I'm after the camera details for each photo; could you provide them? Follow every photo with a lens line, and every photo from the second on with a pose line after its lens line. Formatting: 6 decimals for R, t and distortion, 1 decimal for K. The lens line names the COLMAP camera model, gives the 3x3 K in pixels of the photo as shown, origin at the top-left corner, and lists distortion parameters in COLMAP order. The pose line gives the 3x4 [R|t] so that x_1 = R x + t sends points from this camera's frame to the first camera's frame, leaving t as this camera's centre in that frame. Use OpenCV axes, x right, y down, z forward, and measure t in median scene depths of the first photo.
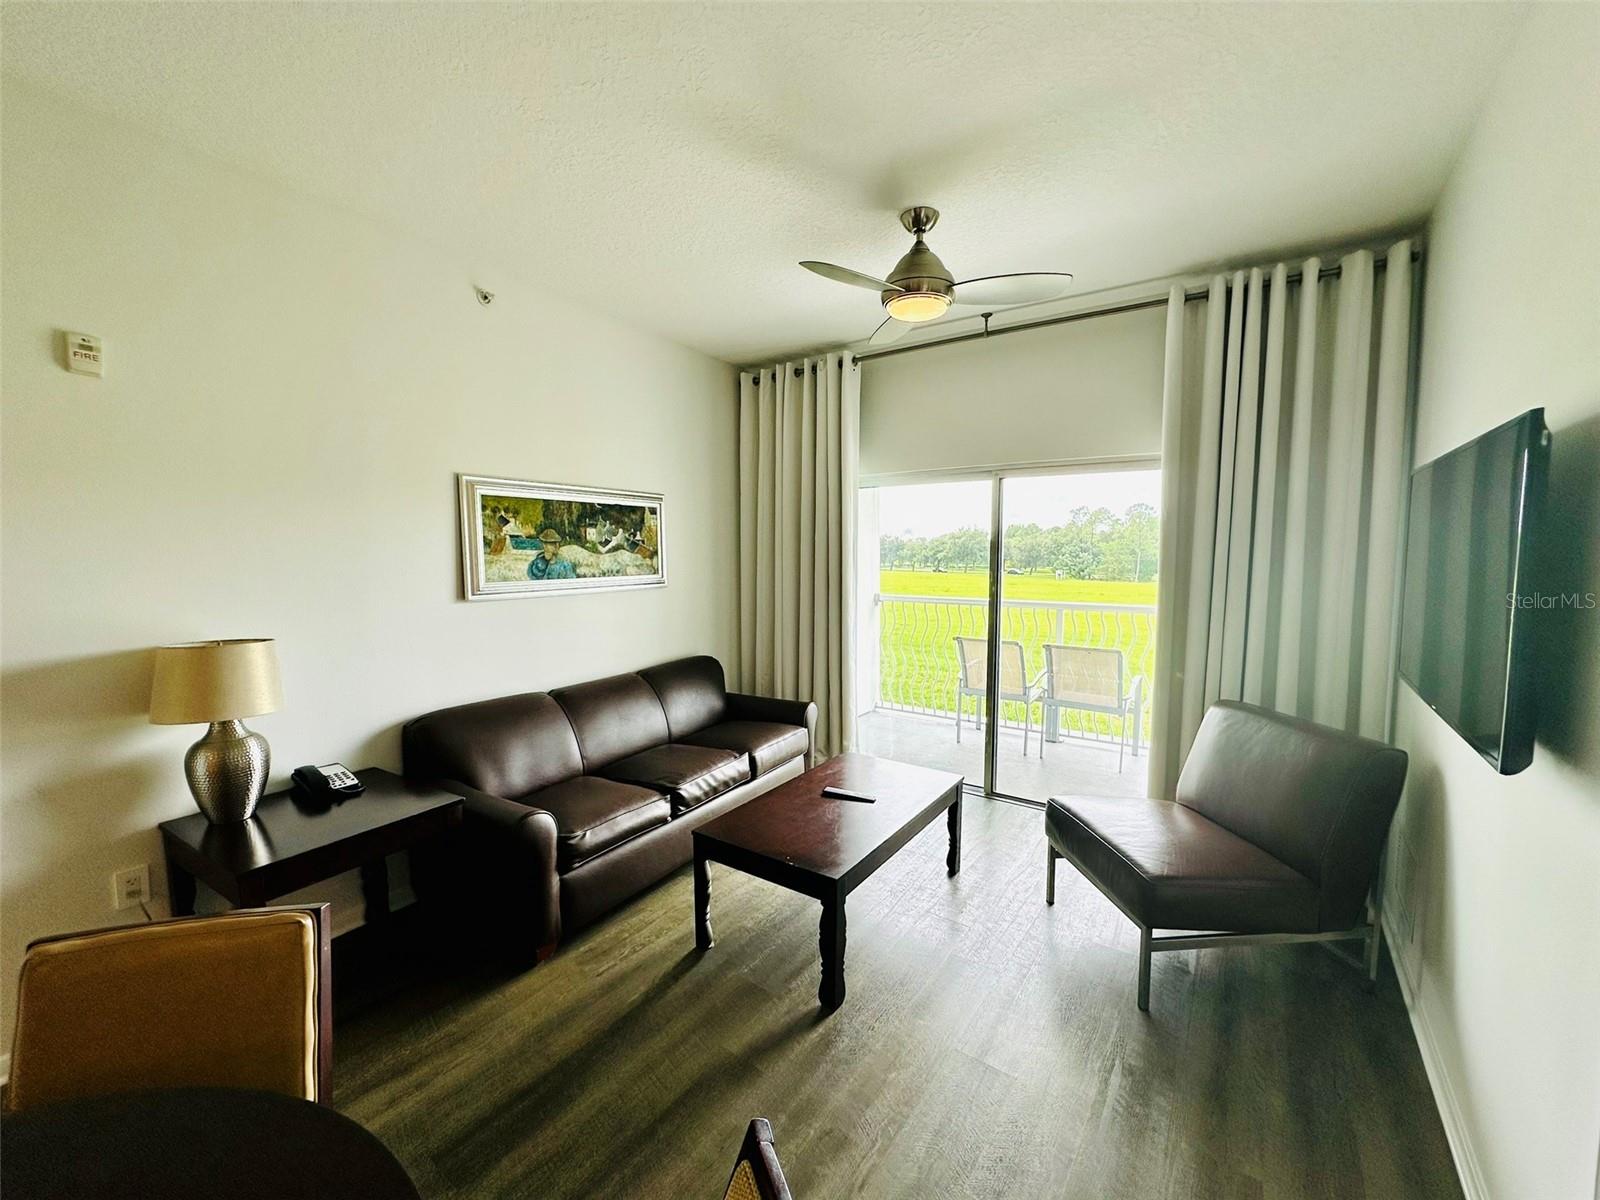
lens RADIAL K [[638.6, 0, 803.6], [0, 638.6, 599.4], [0, 0, 1]] dist [-0.000084, 0.000232]
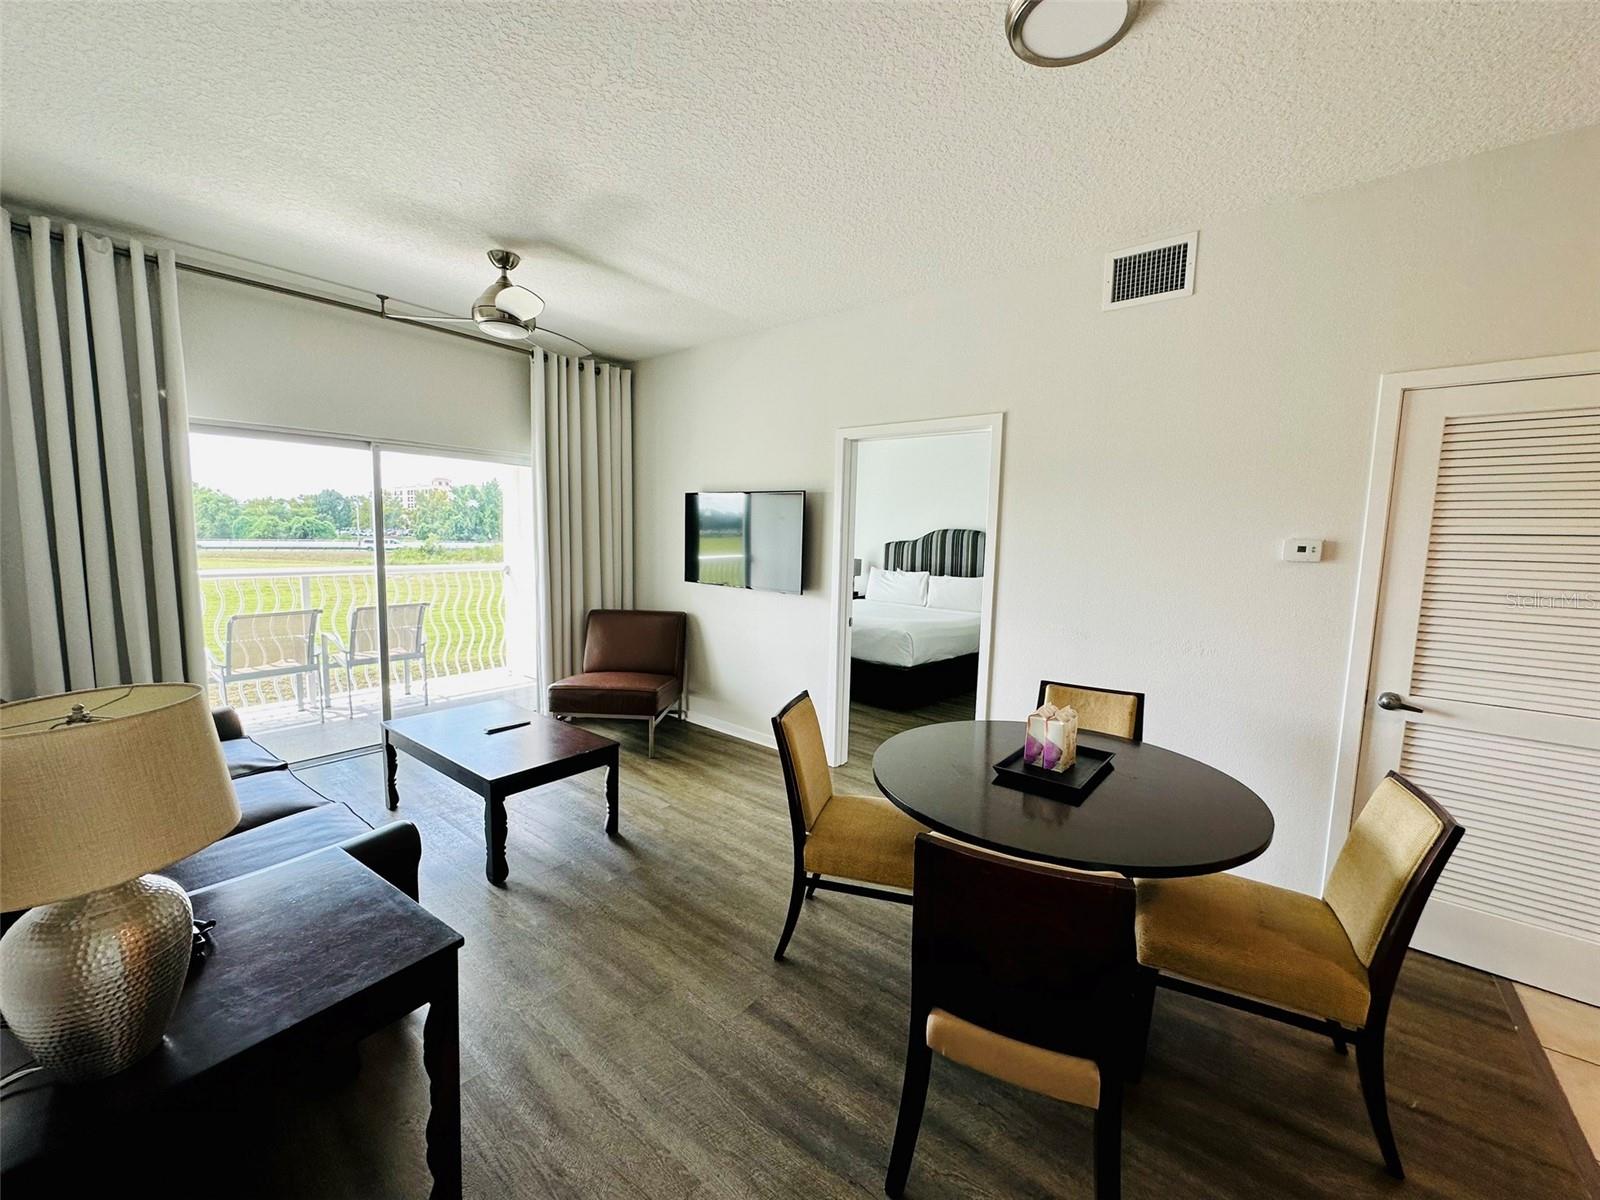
lens RADIAL K [[638.6, 0, 803.6], [0, 638.6, 599.4], [0, 0, 1]] dist [-0.000084, 0.000232]
pose [[0.086079, -0.107168, 0.990508, -0.801503], [0.048157, 0.993483, 0.103305, -0.027279], [-0.995124, 0.038808, 0.090679, 0.249691]]
